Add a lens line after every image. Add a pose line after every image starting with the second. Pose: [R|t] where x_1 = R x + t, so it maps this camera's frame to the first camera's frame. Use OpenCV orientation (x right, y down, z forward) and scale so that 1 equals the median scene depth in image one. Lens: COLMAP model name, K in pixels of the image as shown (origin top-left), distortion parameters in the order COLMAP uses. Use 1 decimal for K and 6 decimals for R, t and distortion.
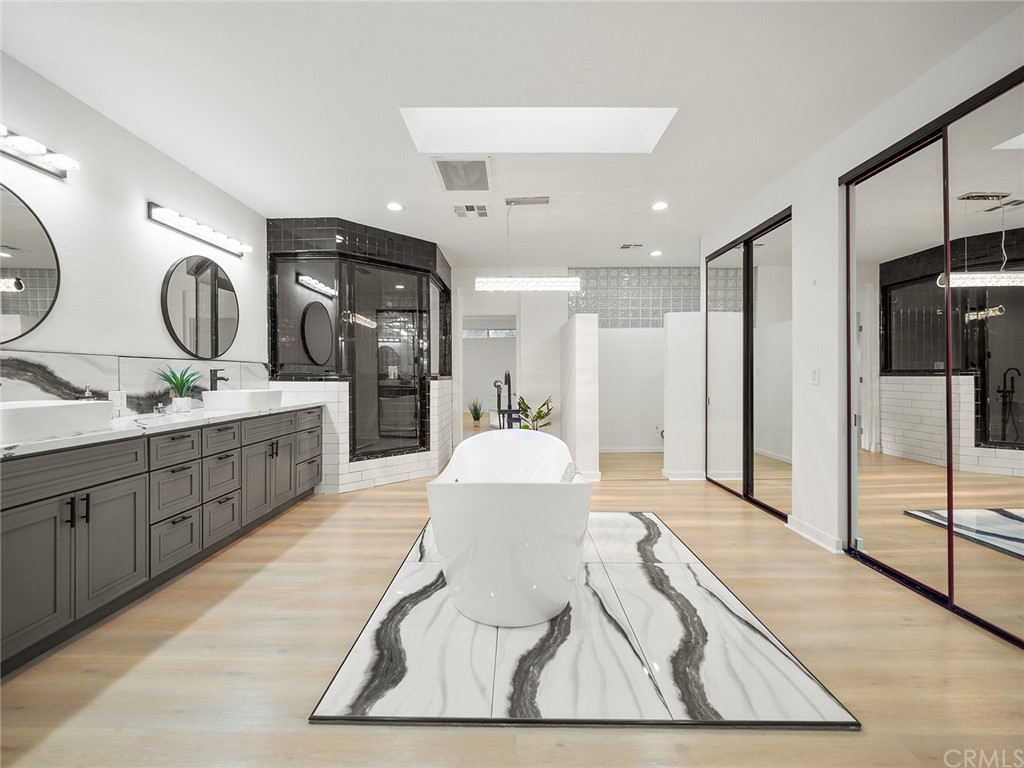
lens RADIAL K [[436.2, 0, 513.2], [0, 436.2, 377.7], [0, 0, 1]] dist [-0.003835, 0.001004]
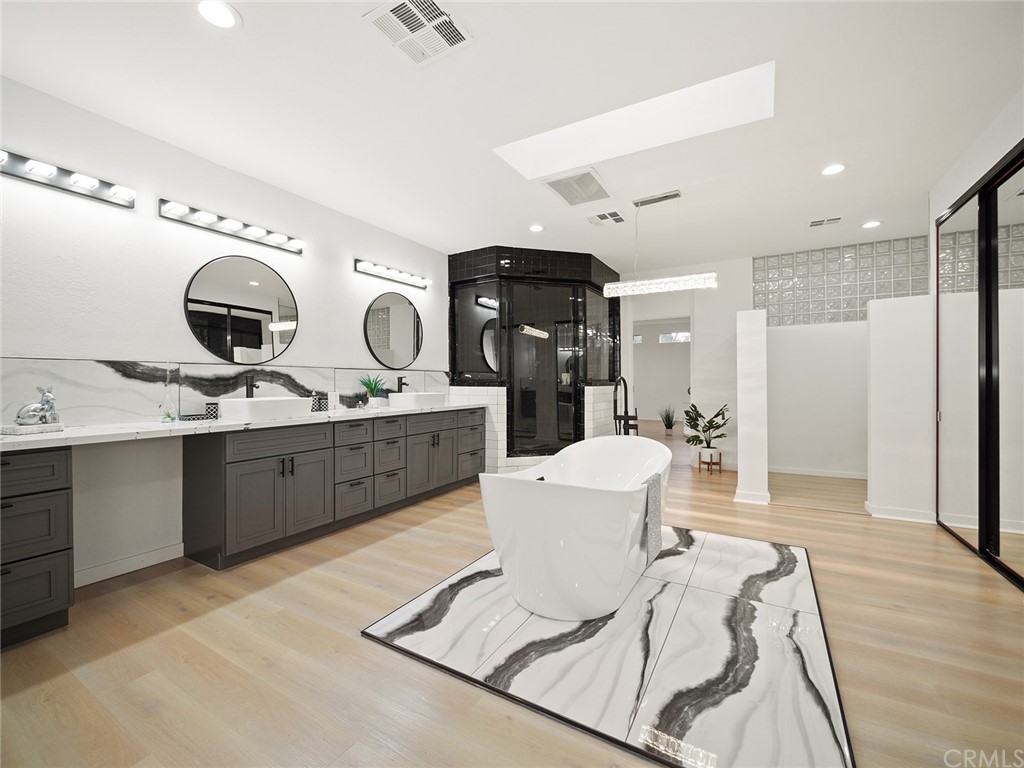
lens RADIAL K [[436.2, 0, 518.1], [0, 436.2, 383.5], [0, 0, 1]] dist [-0.003835, 0.001004]
pose [[0.869533, 0.001947, -0.493872, 0.275313], [-0.002643, 0.999996, -0.000711, 0.001057], [0.493868, 0.001924, 0.869535, 0.022765]]
